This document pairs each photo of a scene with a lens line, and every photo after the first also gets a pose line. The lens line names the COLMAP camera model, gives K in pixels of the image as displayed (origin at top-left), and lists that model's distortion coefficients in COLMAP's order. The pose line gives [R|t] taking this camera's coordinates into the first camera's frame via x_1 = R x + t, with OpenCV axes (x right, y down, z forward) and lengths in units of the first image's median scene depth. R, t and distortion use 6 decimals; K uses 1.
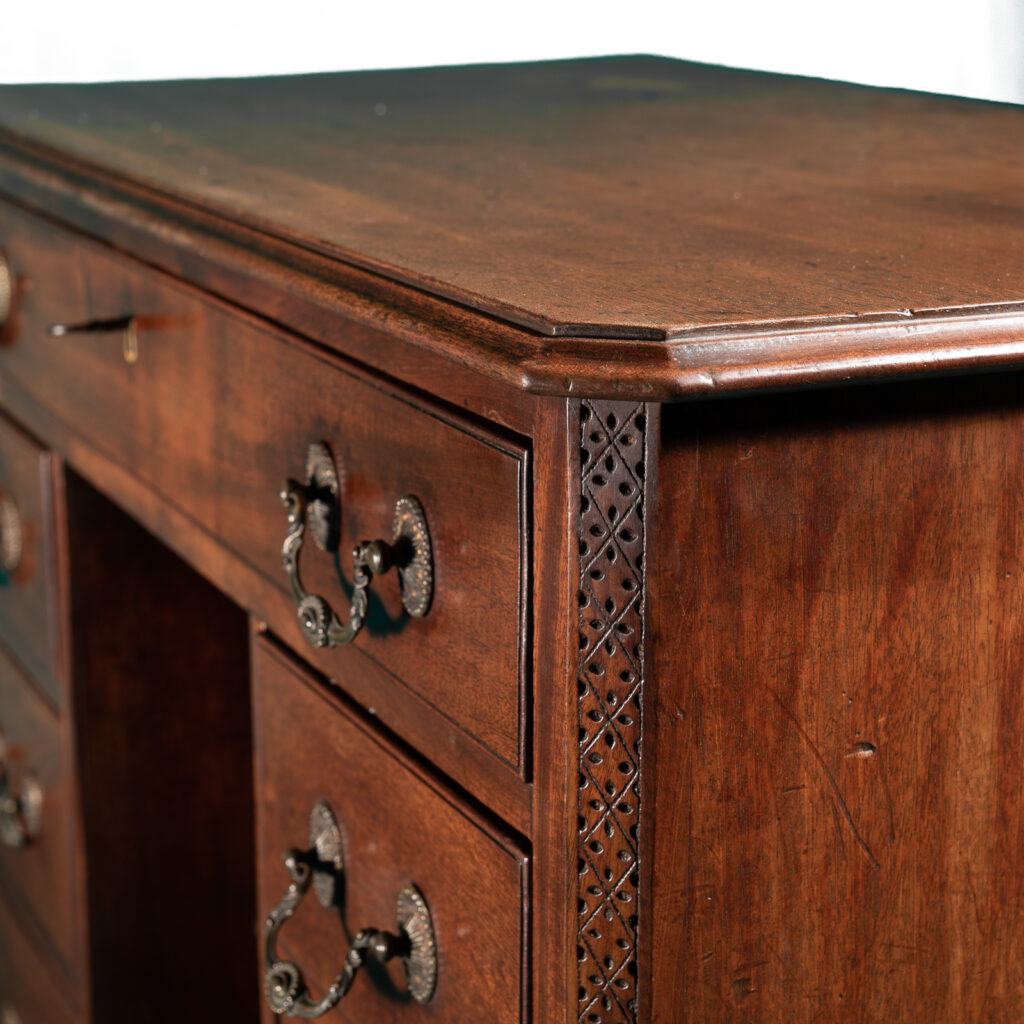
lens RADIAL K [[2189.7, 0, 512.5], [0, 2189.7, 512.0], [0, 0, 1]] dist [-0.023708, 0.000000]
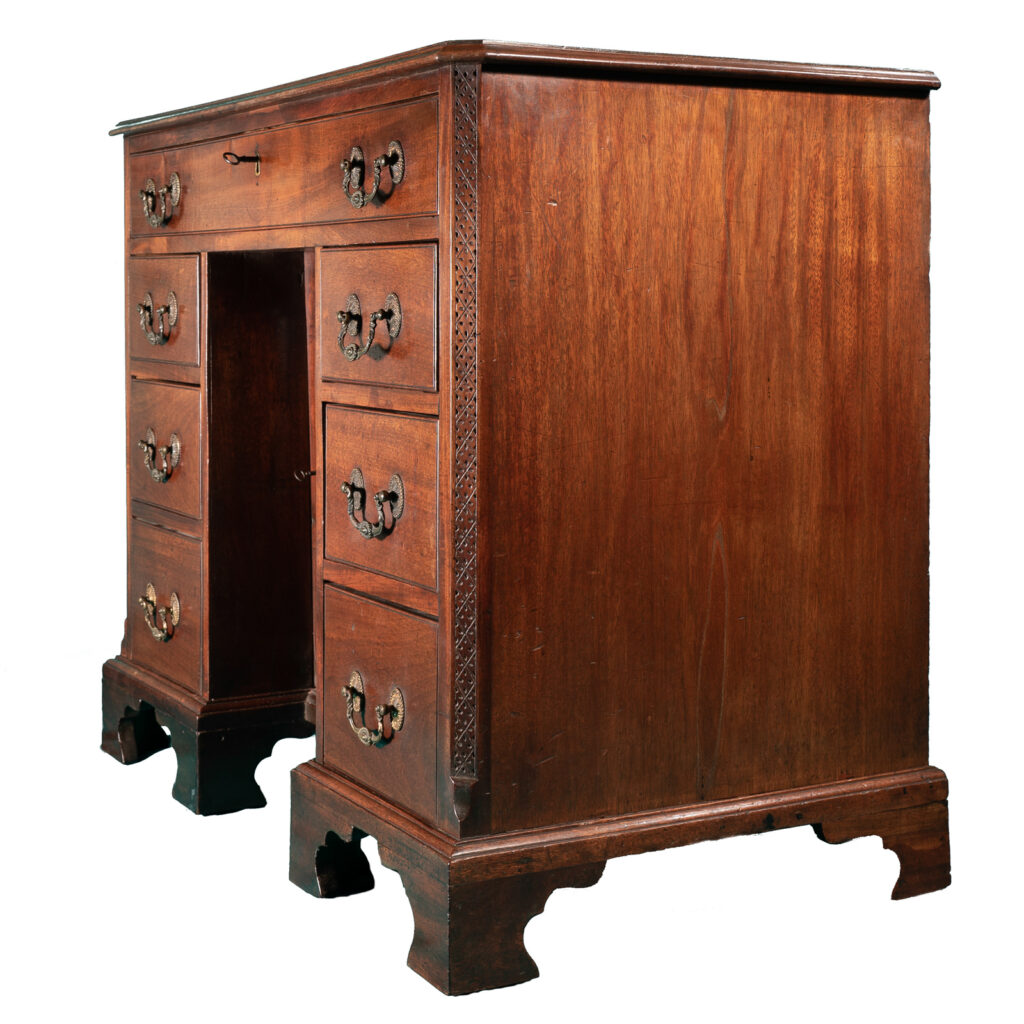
lens RADIAL K [[1946.8, 0, 511.7], [0, 1946.8, 511.4], [0, 0, 1]] dist [-0.039668, 0.000000]
pose [[0.997914, -0.000475, 0.064559, -0.064085], [0.009172, 0.990873, -0.134489, 0.871724], [-0.063906, 0.134801, 0.988810, -1.525034]]
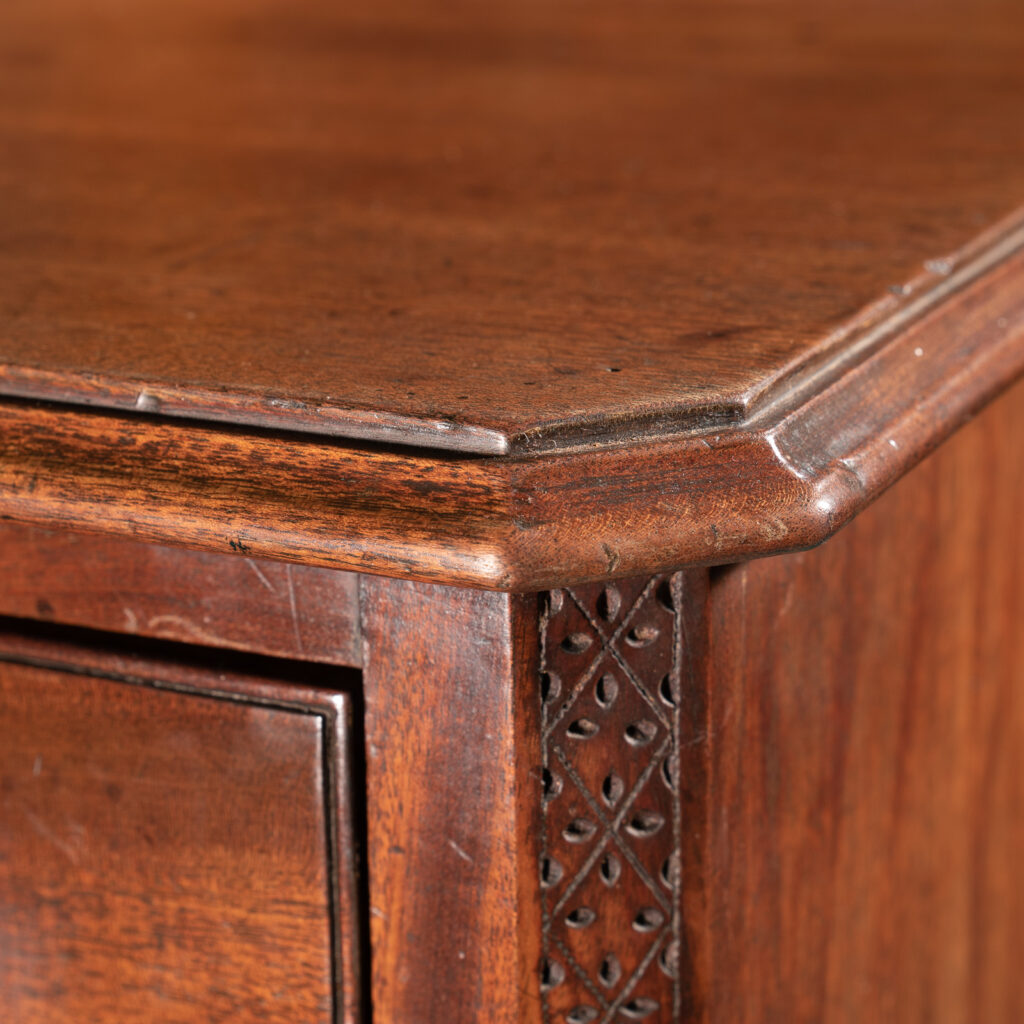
lens RADIAL K [[2735.7, 0, 511.7], [0, 2735.7, 511.5], [0, 0, 1]] dist [0.421640, 0.000000]
pose [[0.781122, -0.215300, 0.586084, -0.290743], [0.181164, 0.976439, 0.117246, -0.124079], [-0.597518, 0.014594, 0.801722, 0.492856]]
